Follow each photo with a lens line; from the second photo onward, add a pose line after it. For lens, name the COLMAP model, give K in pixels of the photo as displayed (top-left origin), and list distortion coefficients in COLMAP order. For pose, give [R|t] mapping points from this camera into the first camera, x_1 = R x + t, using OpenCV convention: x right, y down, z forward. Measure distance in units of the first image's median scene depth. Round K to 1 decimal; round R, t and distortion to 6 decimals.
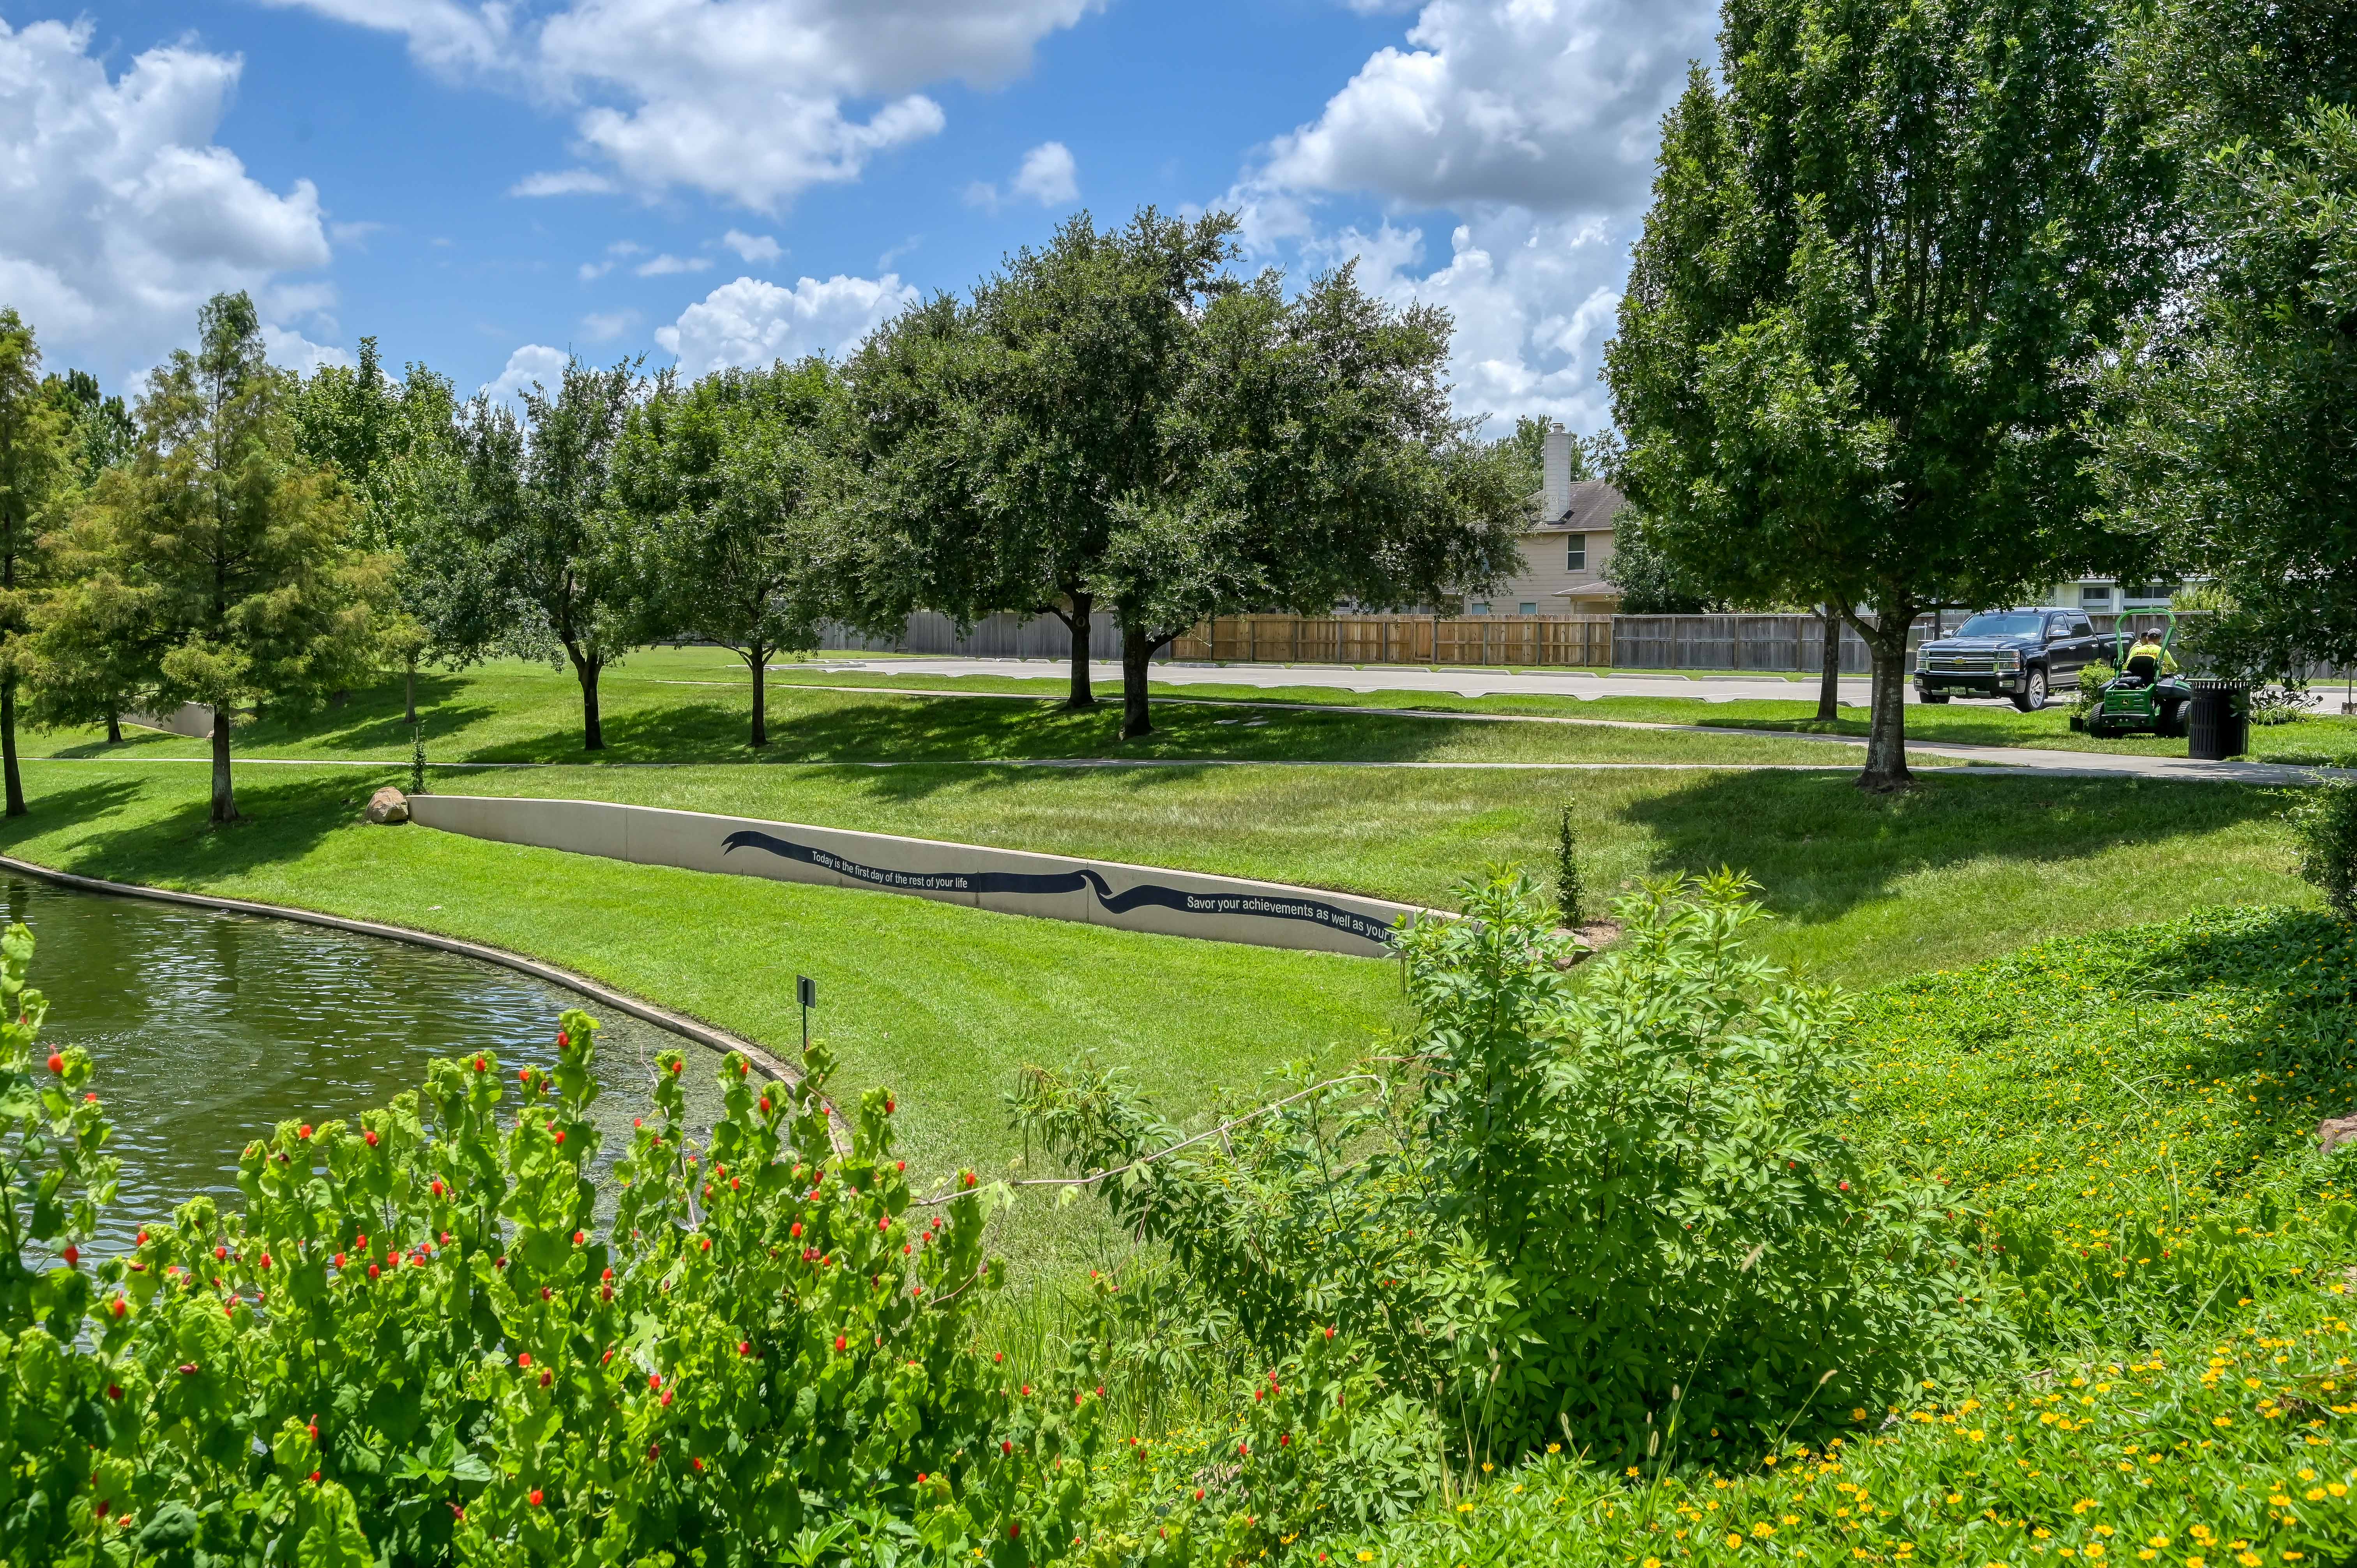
lens RADIAL K [[2068.6, 0, 1178.5], [0, 2068.6, 784.0], [0, 0, 1]] dist [0.012531, -0.006559]
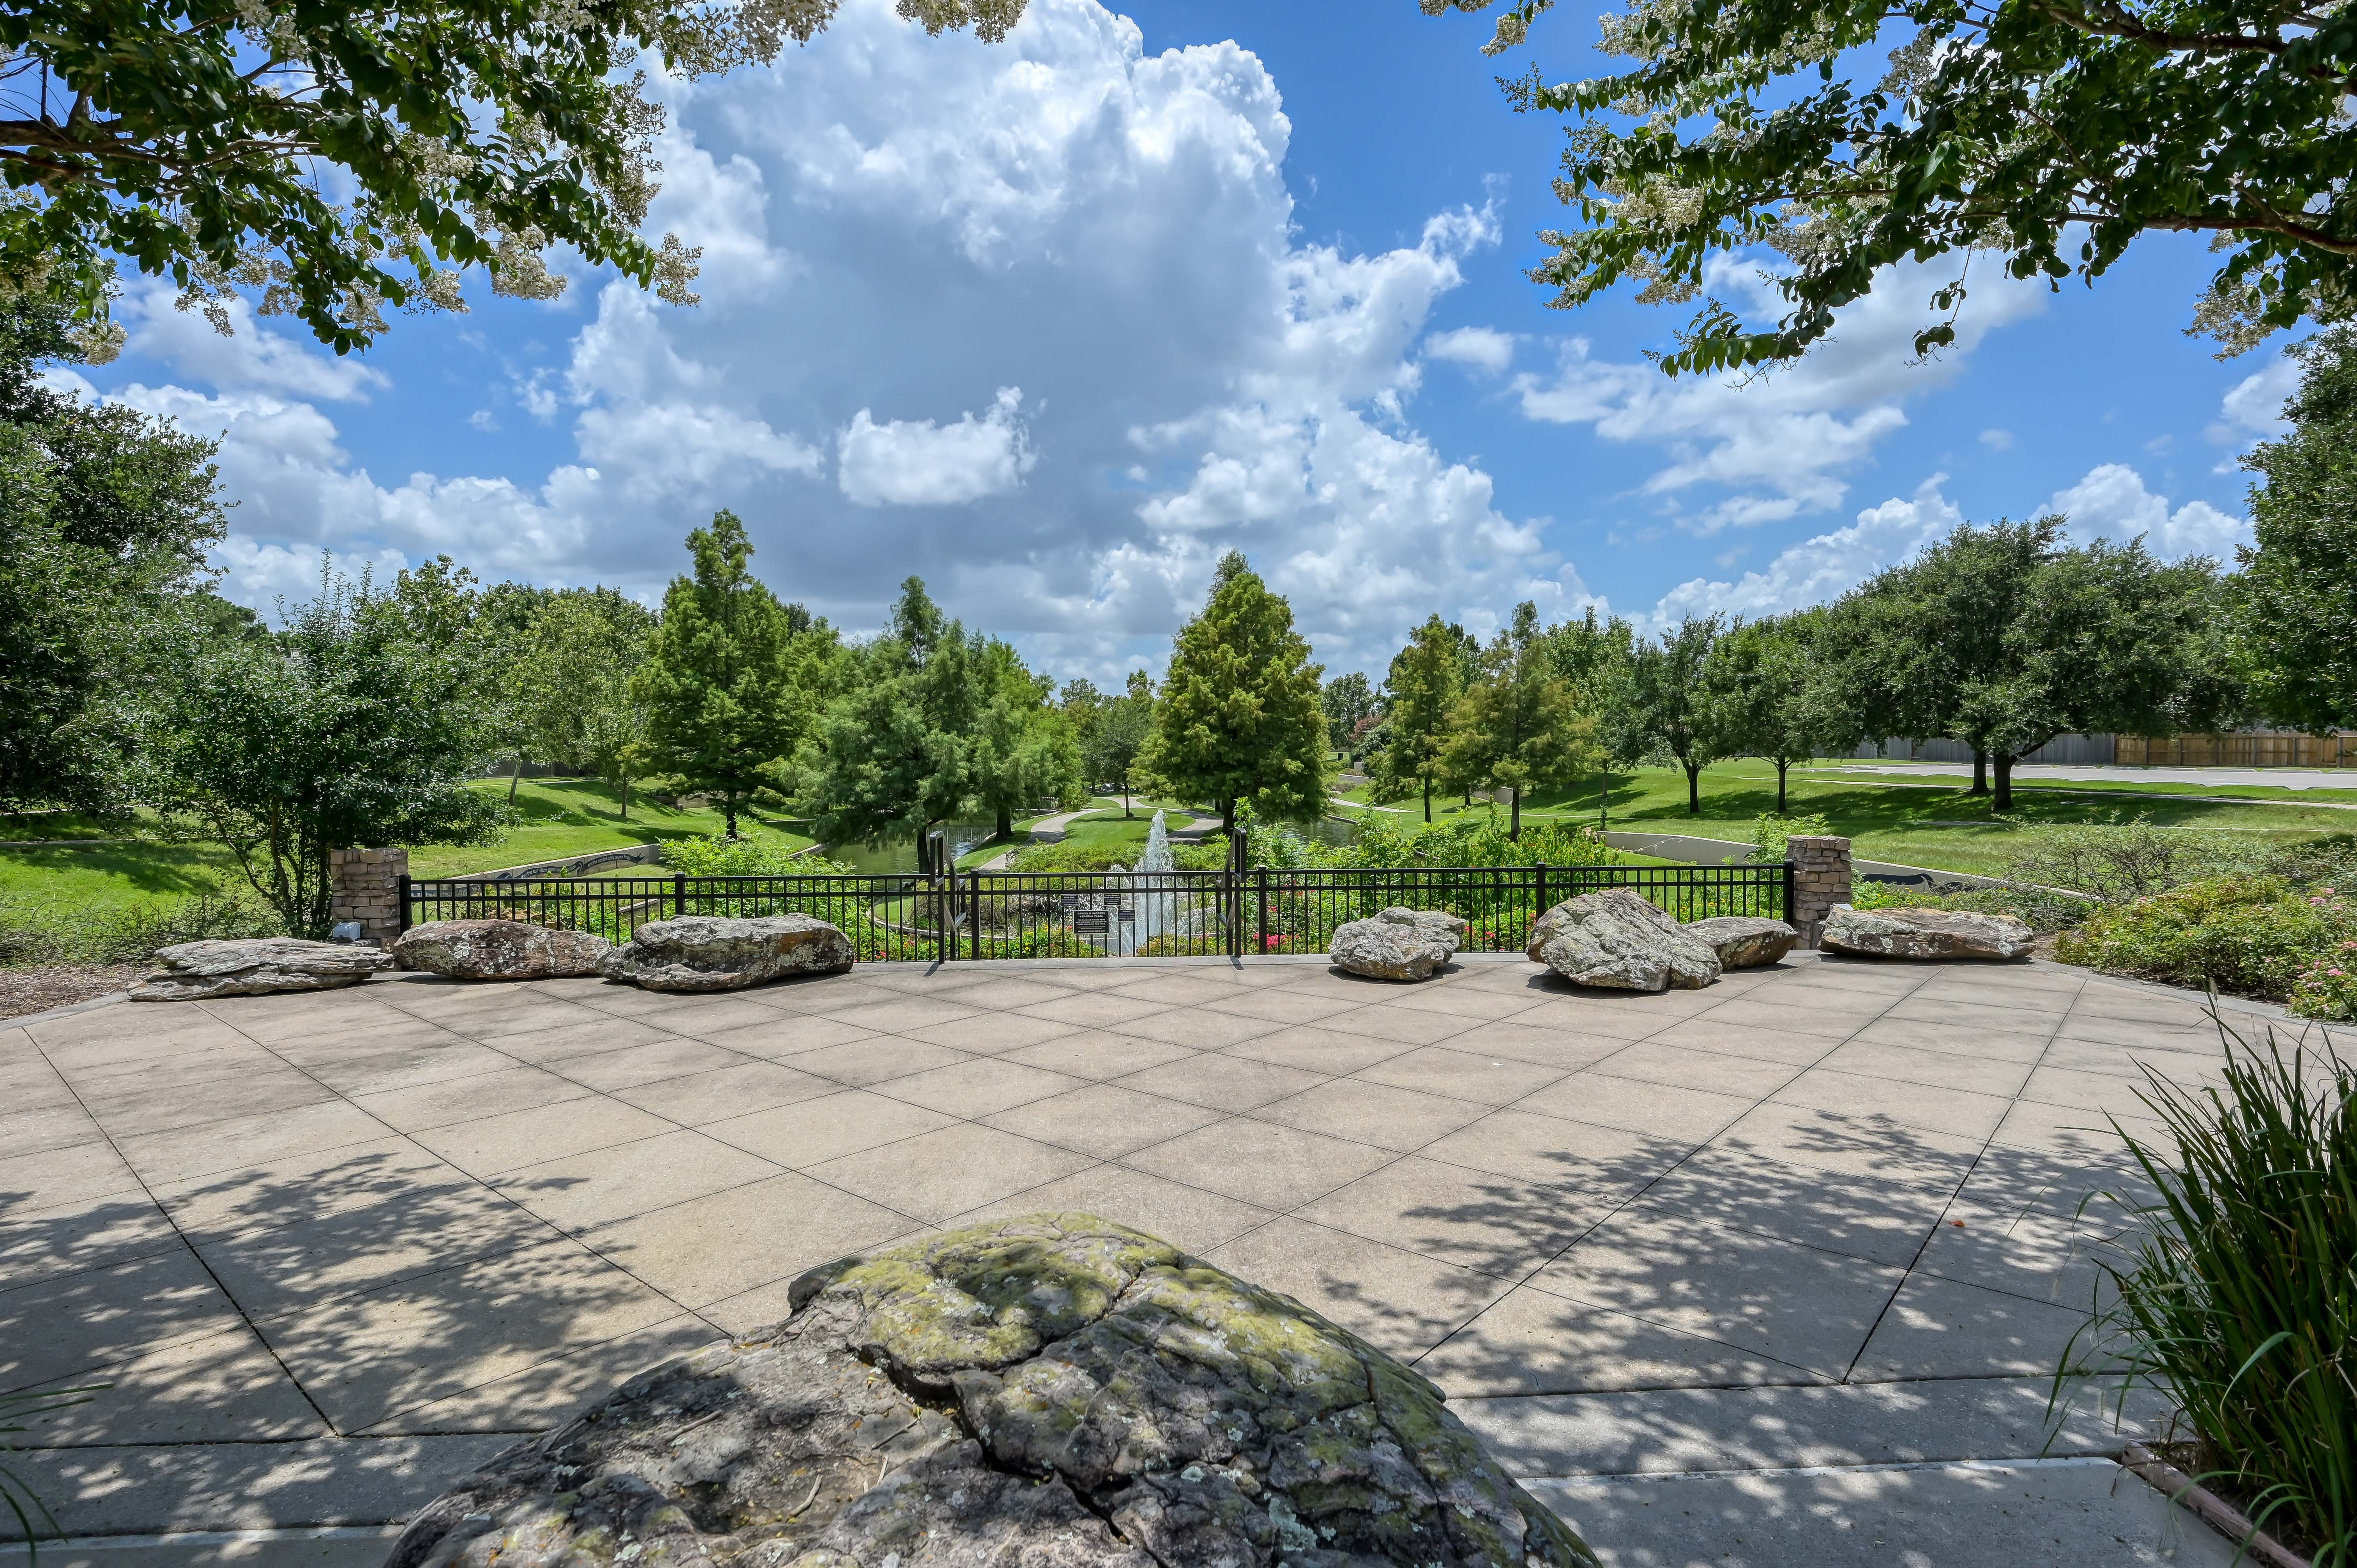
lens RADIAL K [[1217.5, 0, 1178.5], [0, 1217.5, 784.0], [0, 0, 1]] dist [-0.001661, -0.000072]
pose [[0.762837, 0.006814, -0.646555, 0.101247], [-0.035275, 0.998894, -0.031093, 0.010890], [0.645628, 0.046526, 0.762233, -0.218686]]
